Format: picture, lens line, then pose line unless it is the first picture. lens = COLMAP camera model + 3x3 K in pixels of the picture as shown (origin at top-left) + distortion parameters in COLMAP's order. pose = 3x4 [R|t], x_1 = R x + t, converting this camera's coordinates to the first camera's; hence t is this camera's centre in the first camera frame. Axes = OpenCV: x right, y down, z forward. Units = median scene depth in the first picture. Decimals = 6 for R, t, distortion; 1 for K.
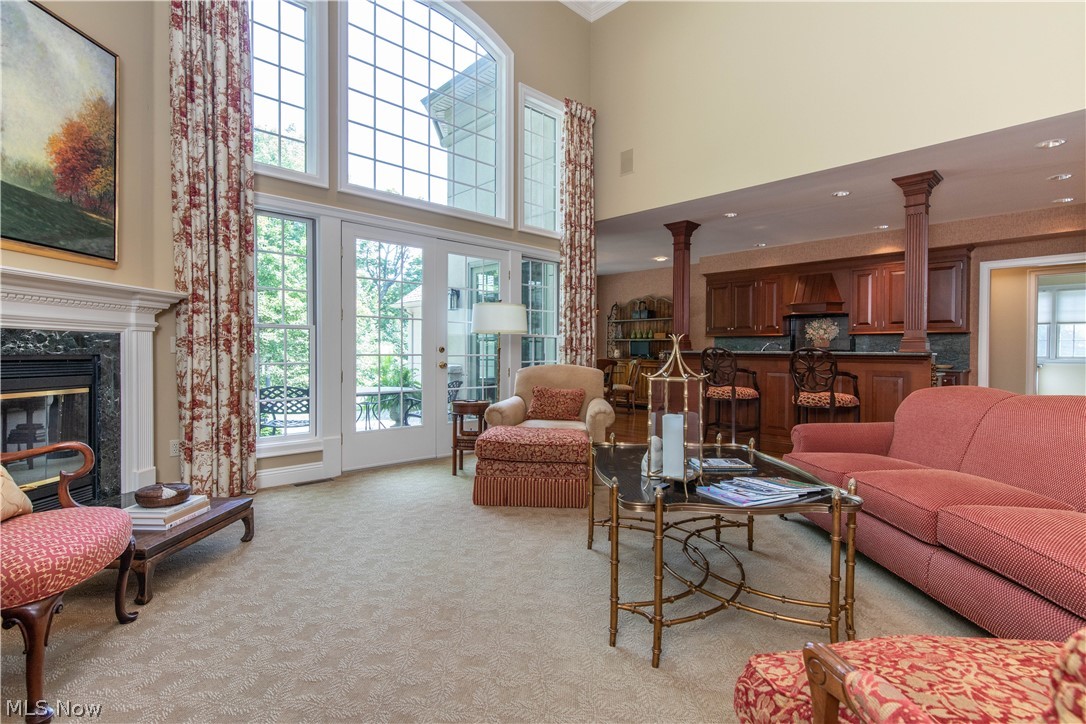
lens RADIAL K [[527.1, 0, 546.7], [0, 527.1, 358.6], [0, 0, 1]] dist [0.005728, -0.002682]
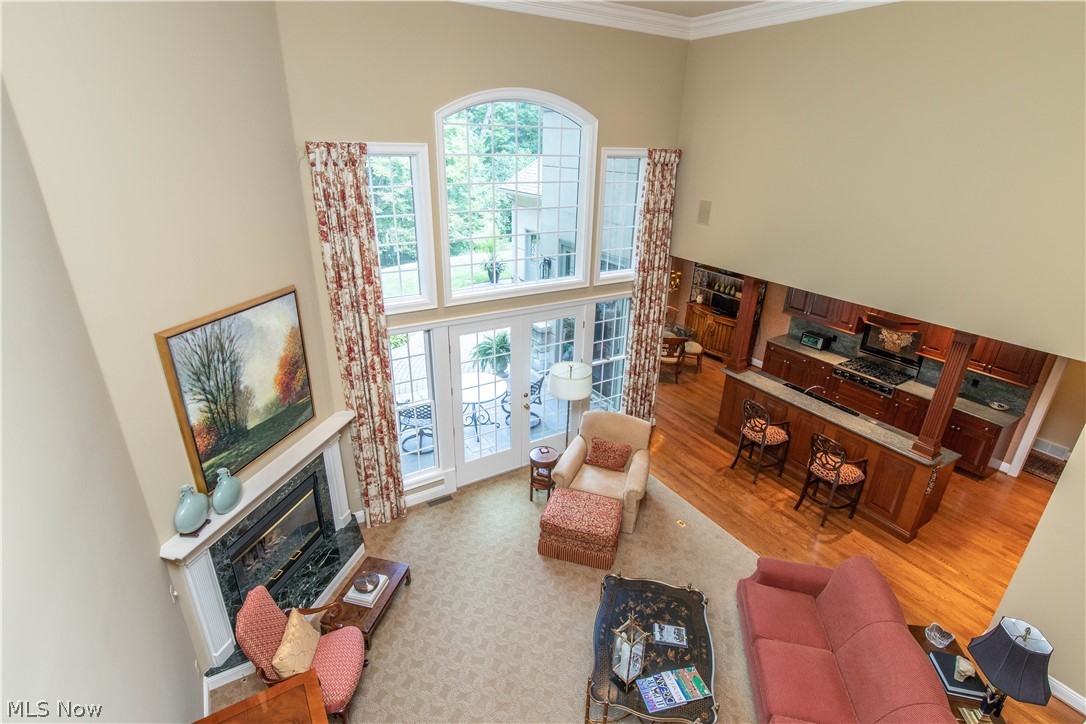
lens RADIAL K [[527.1, 0, 545.2], [0, 527.1, 368.0], [0, 0, 1]] dist [0.005728, -0.002682]
pose [[0.978127, 0.097878, -0.183540, 0.094295], [-0.020805, 0.923984, 0.381866, -0.682297], [0.206964, -0.369695, 0.905810, -0.166200]]
